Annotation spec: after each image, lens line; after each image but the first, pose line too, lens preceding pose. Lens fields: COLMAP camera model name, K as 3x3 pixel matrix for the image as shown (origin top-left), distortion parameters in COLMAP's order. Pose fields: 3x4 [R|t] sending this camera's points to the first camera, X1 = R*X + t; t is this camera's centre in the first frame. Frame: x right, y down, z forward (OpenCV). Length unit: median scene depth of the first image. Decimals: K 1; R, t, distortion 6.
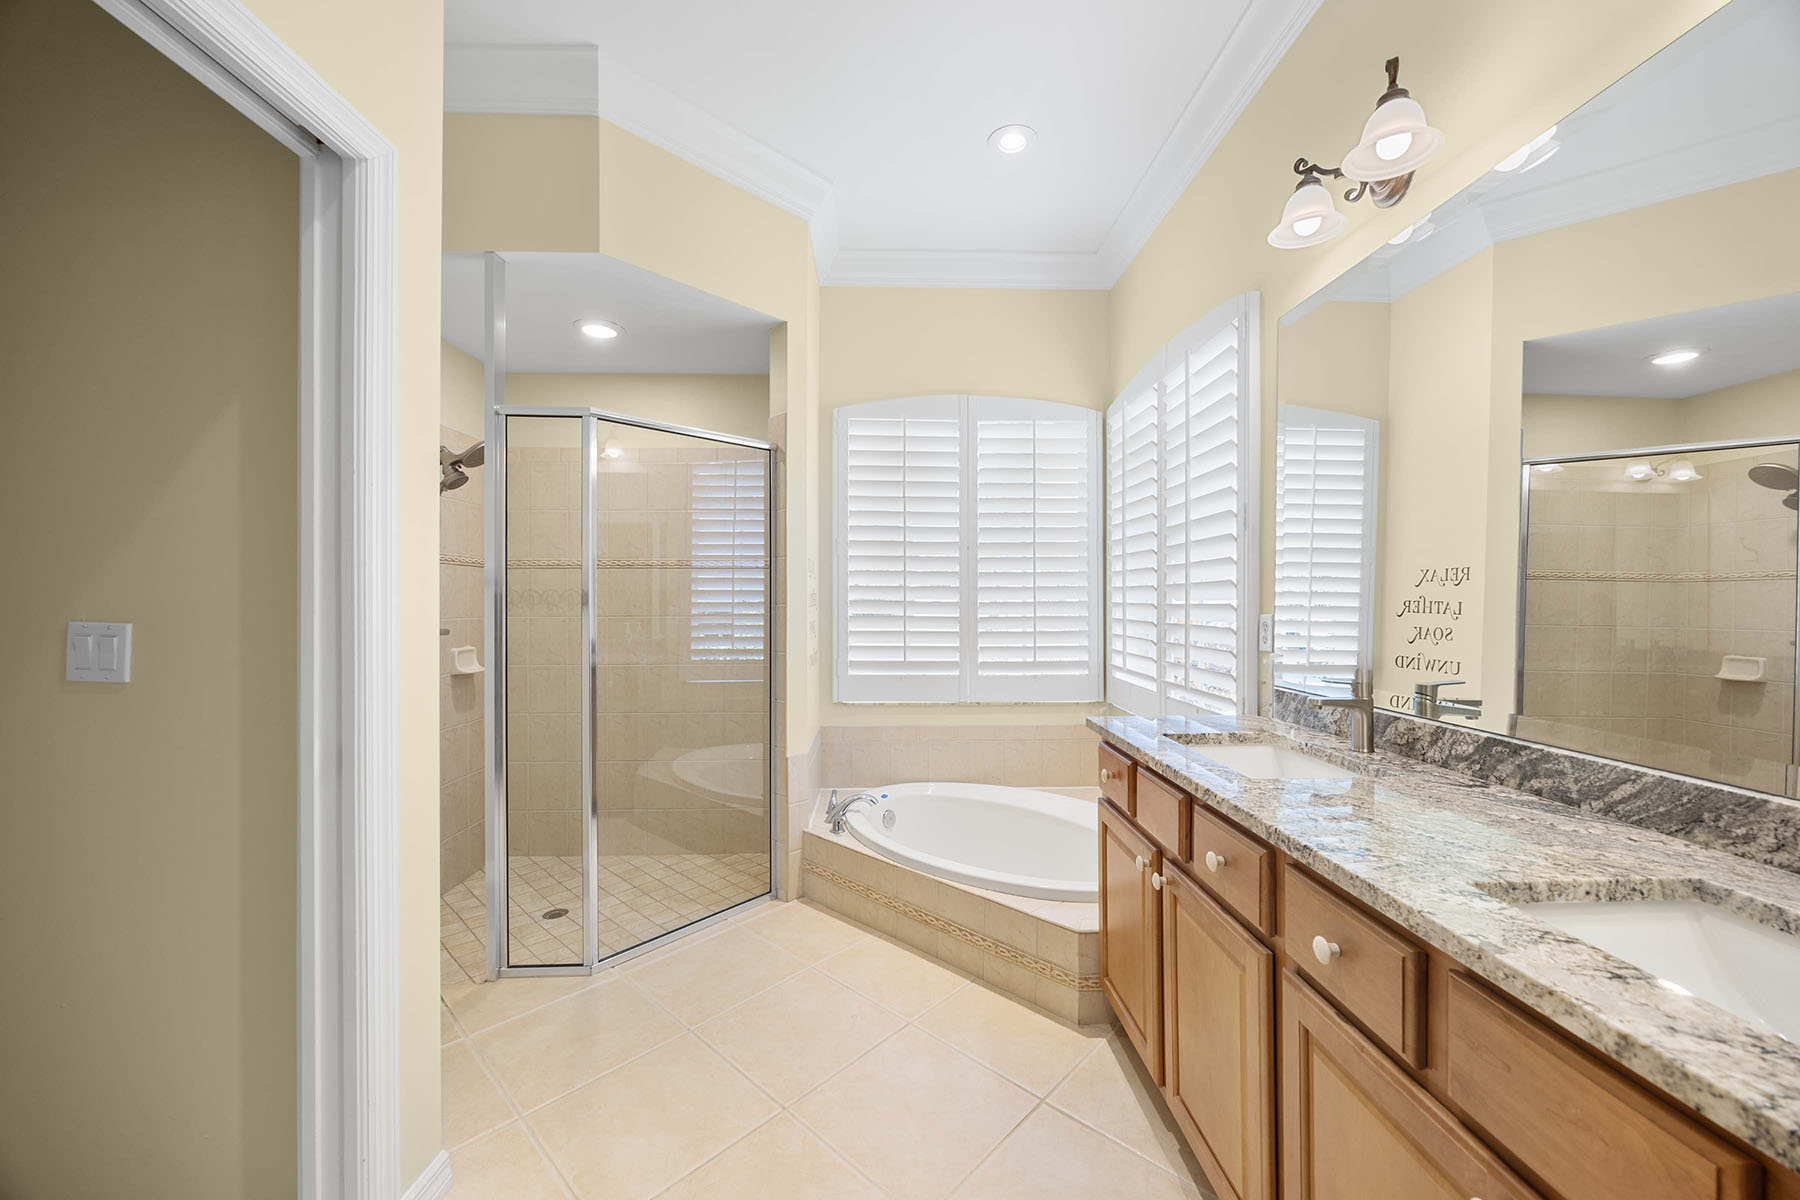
lens RADIAL K [[684.3, 0, 911.6], [0, 684.3, 593.0], [0, 0, 1]] dist [-0.001329, -0.000202]
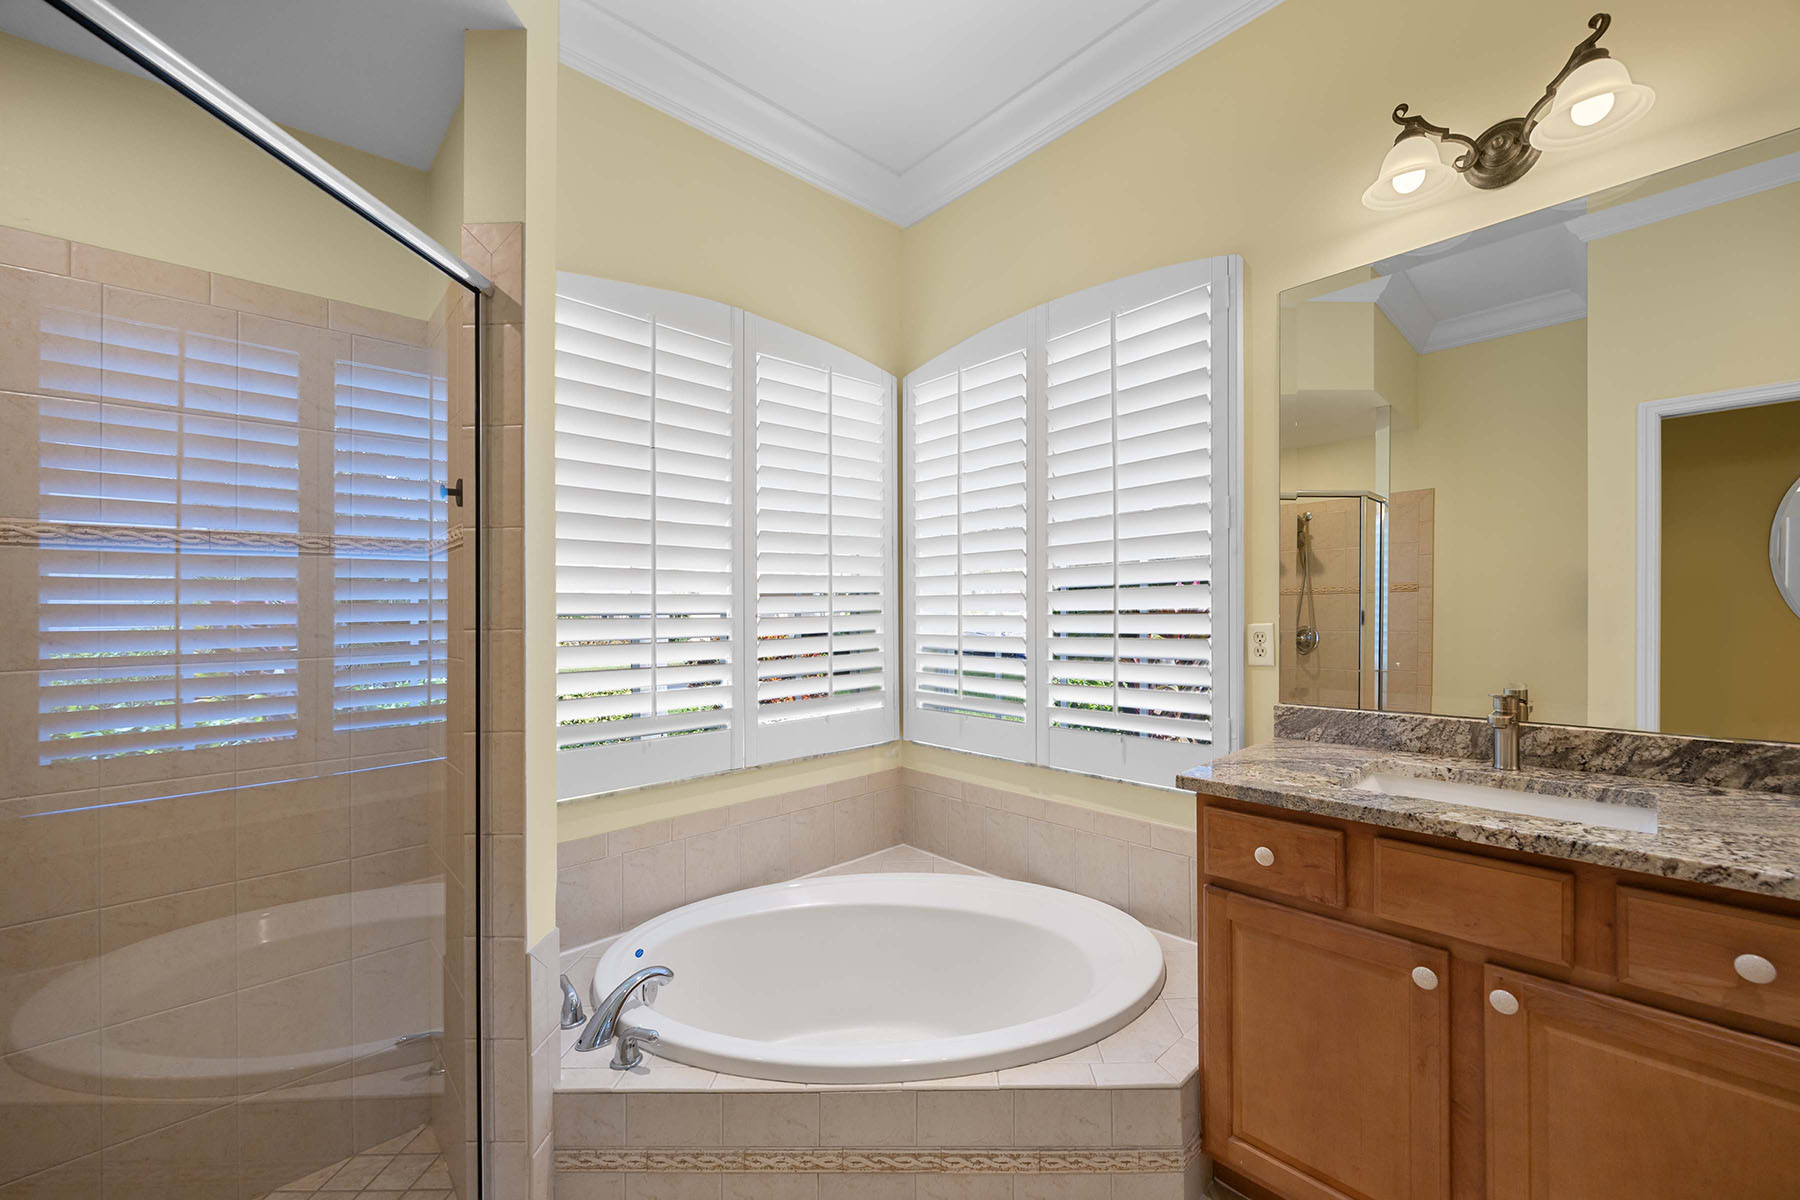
lens RADIAL K [[684.3, 0, 900.2], [0, 684.3, 605.6], [0, 0, 1]] dist [-0.001329, -0.000202]
pose [[0.739398, -0.004442, 0.673254, -0.434786], [0.008700, 0.999958, -0.002957, 0.006944], [-0.673213, 0.008043, 0.739405, 0.678162]]
